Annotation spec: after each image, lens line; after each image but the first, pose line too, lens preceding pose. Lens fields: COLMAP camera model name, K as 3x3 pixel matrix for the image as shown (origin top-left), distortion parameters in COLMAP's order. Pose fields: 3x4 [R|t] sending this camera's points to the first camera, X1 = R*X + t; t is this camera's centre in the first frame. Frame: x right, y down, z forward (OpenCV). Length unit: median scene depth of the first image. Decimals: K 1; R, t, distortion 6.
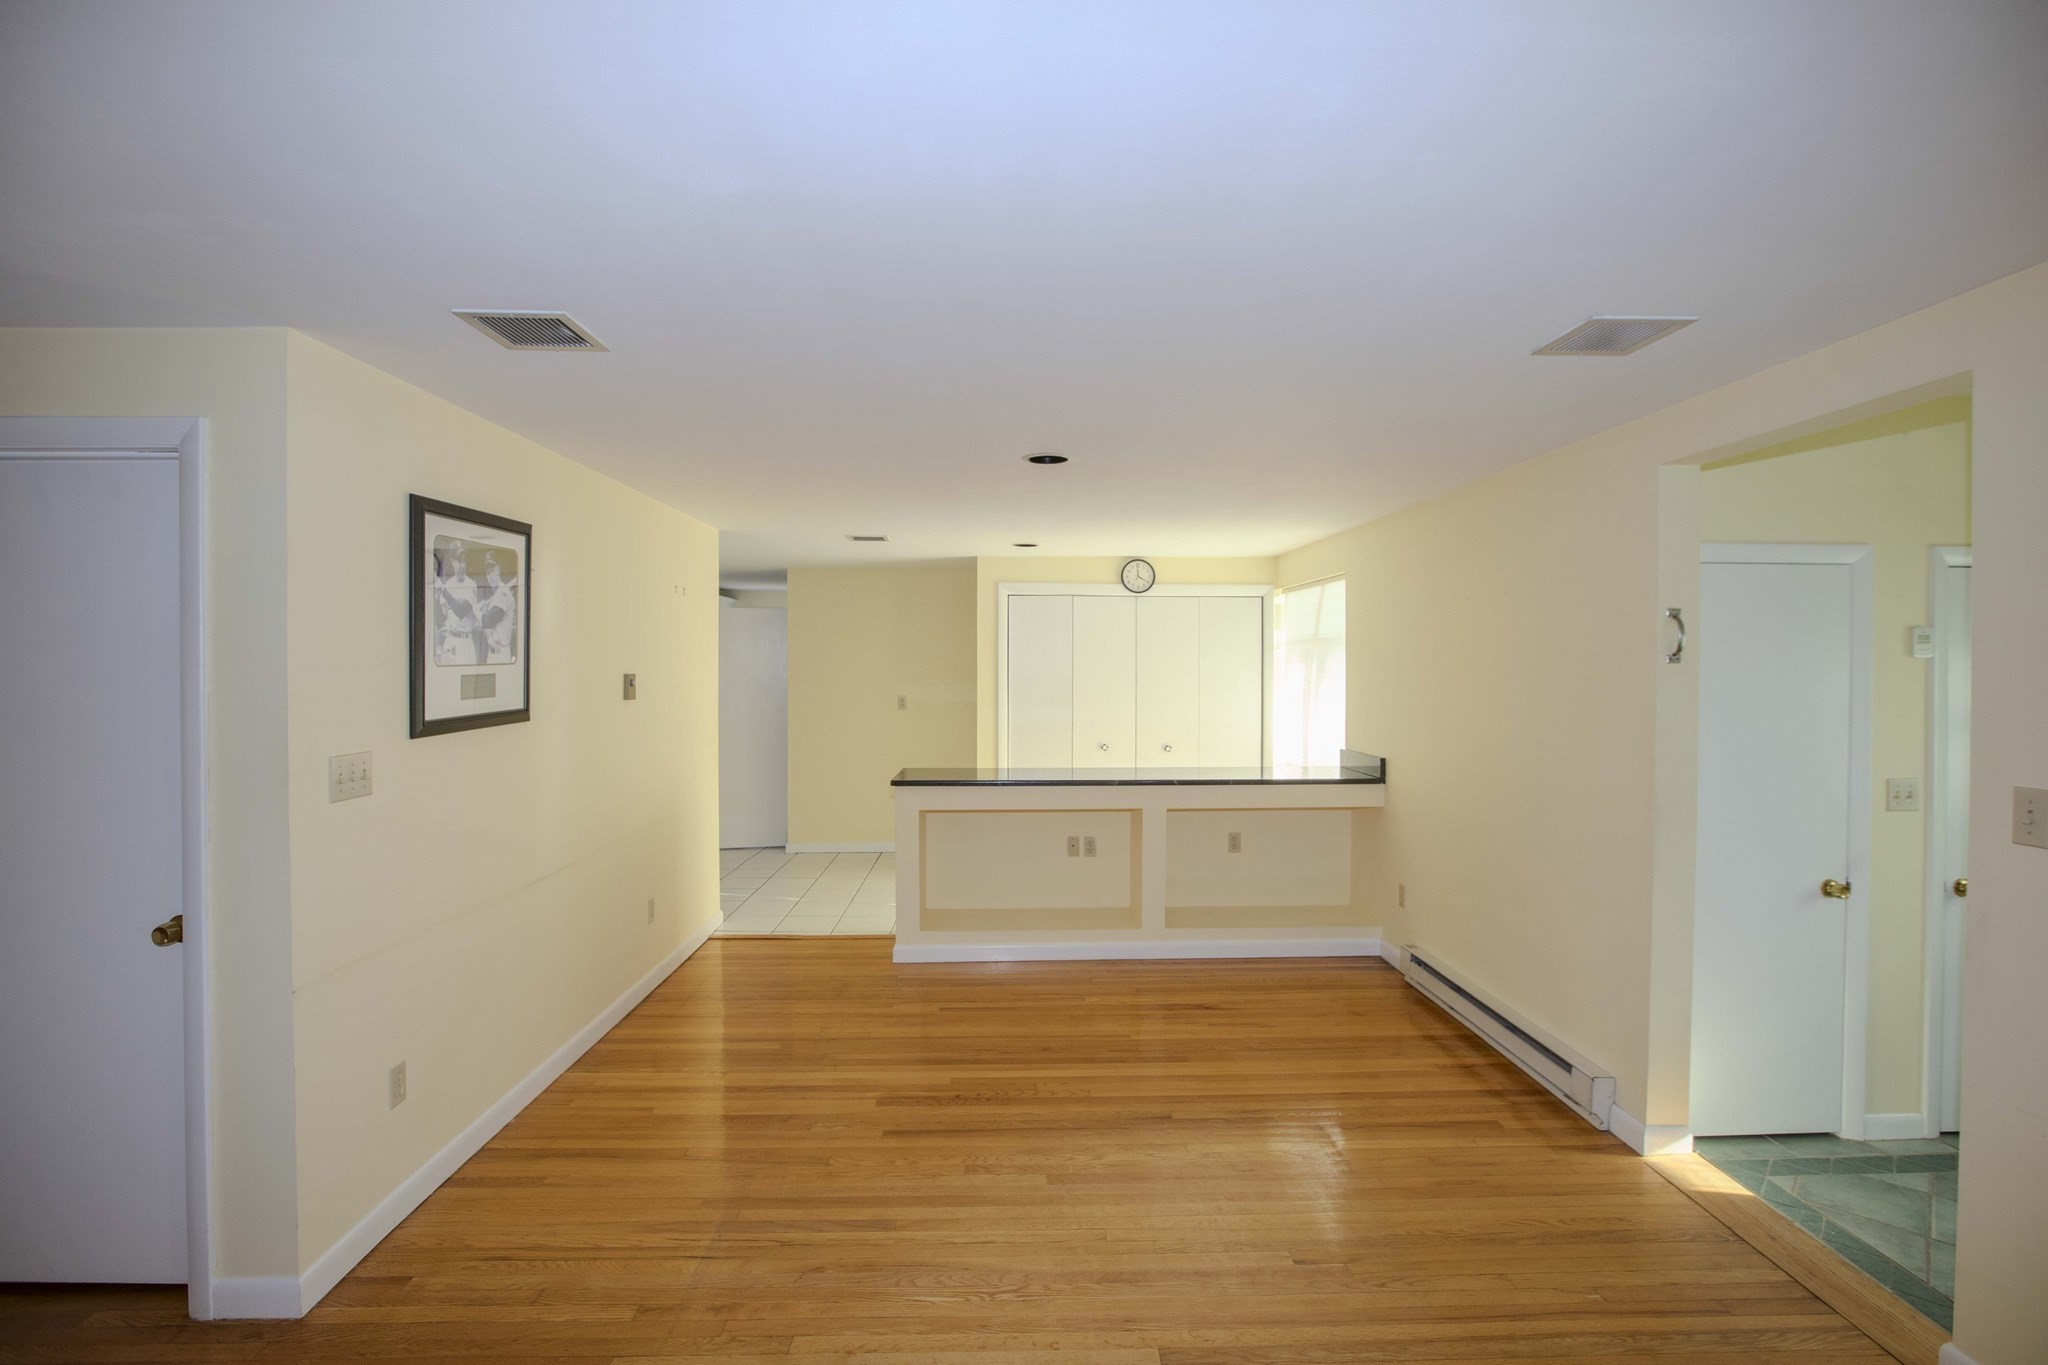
lens RADIAL K [[957.5, 0, 1024.0], [0, 957.5, 682.5], [0, 0, 1]] dist [0.000007, 0.001058]
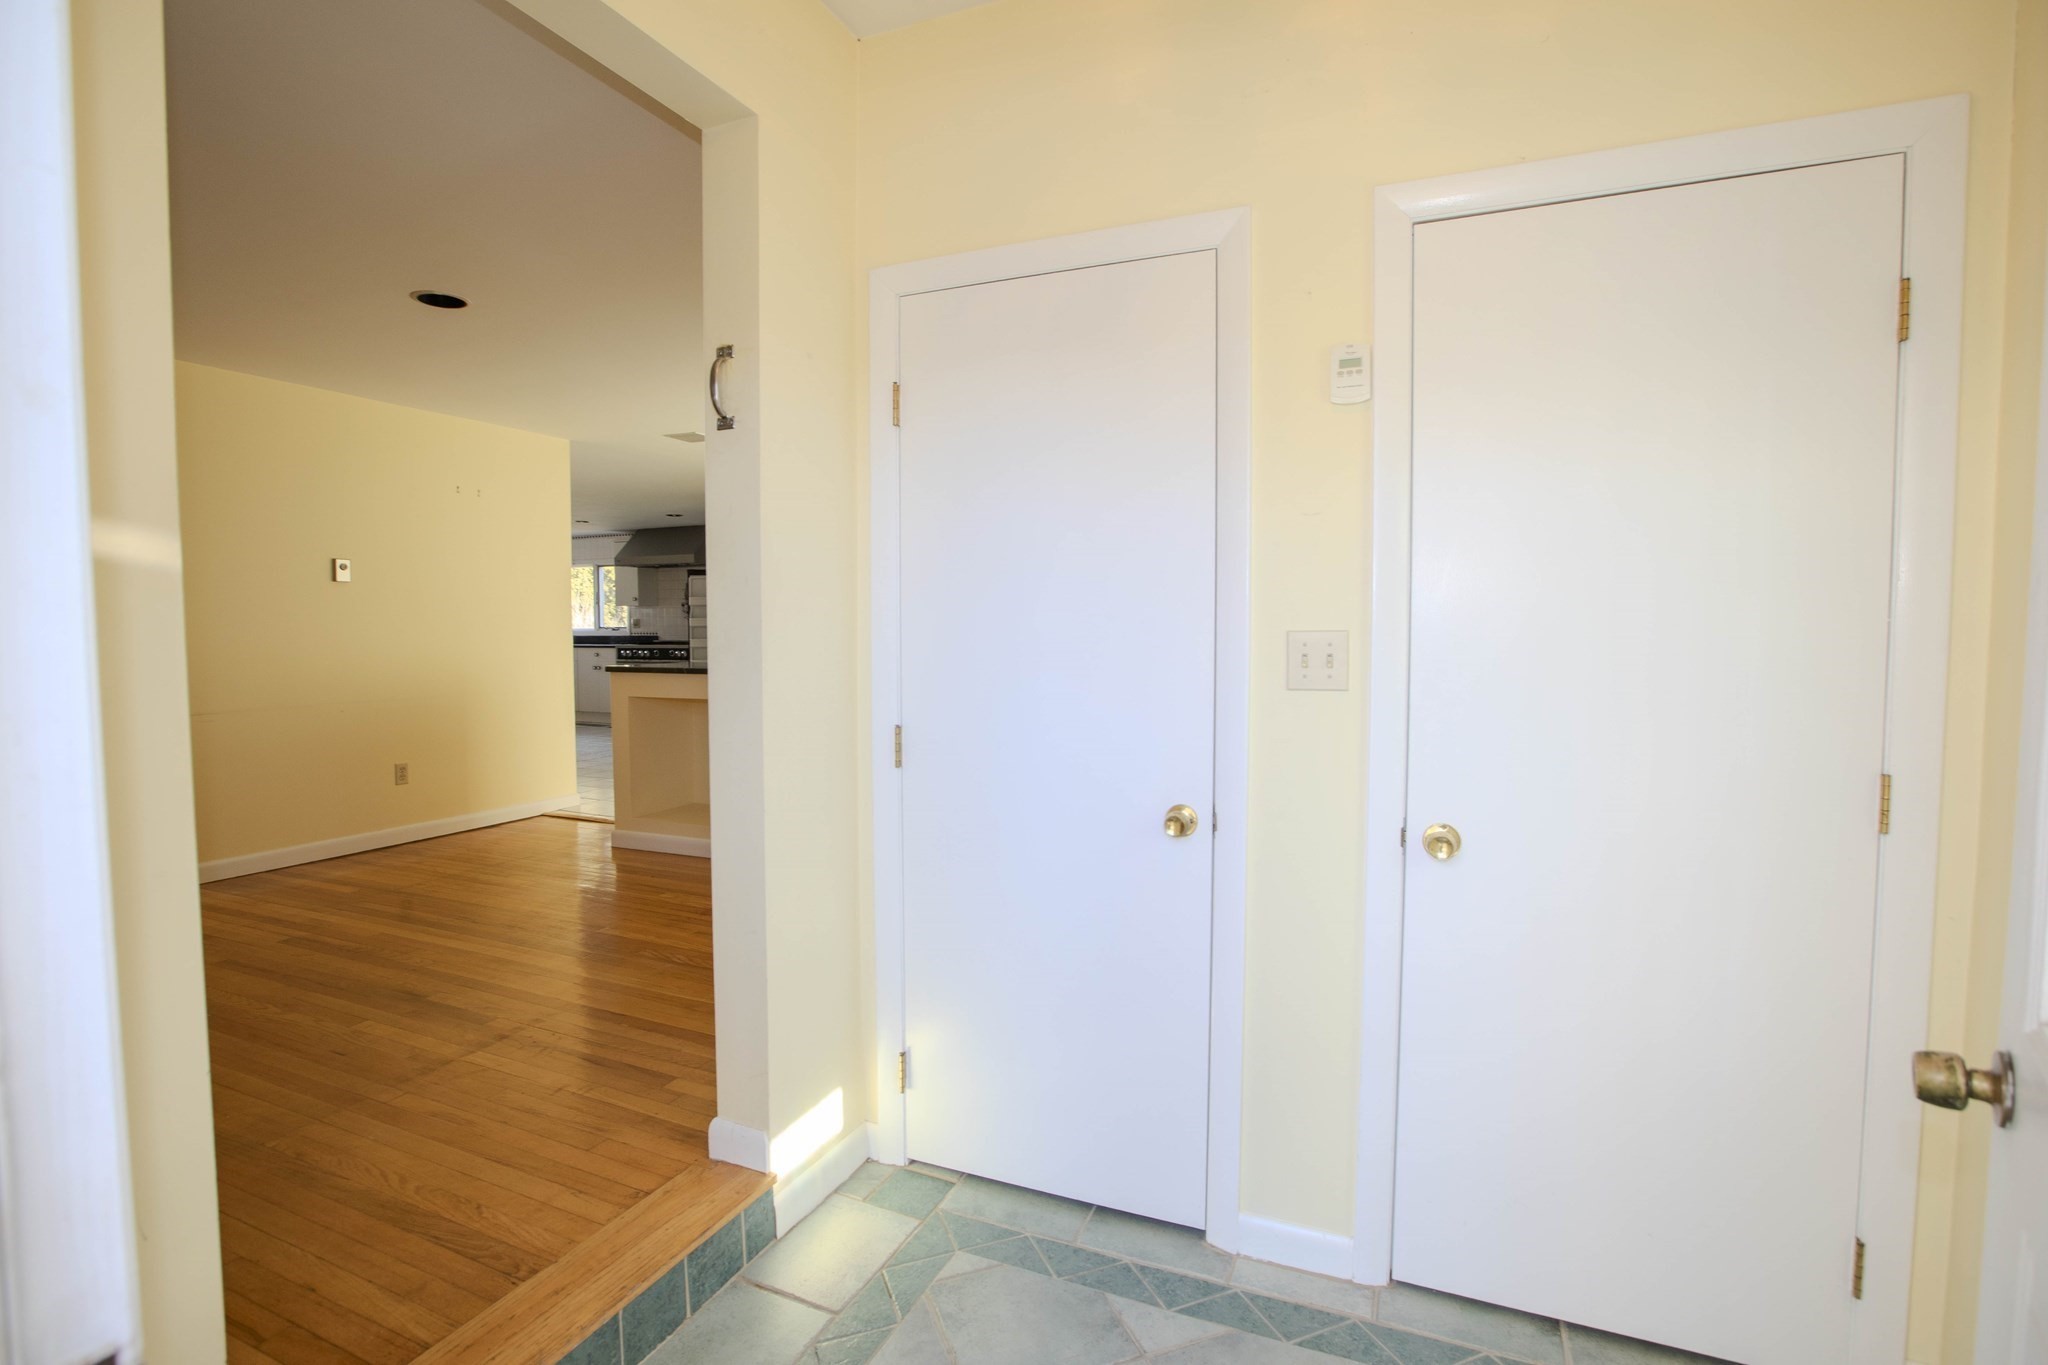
lens RADIAL K [[941.7, 0, 1024.0], [0, 941.7, 682.5], [0, 0, 1]] dist [0.000213, 0.000121]
pose [[0.894023, 0.023390, -0.447411, 1.011194], [-0.004793, 0.999078, 0.042653, 0.107512], [0.447996, -0.035988, 0.893311, 0.445815]]
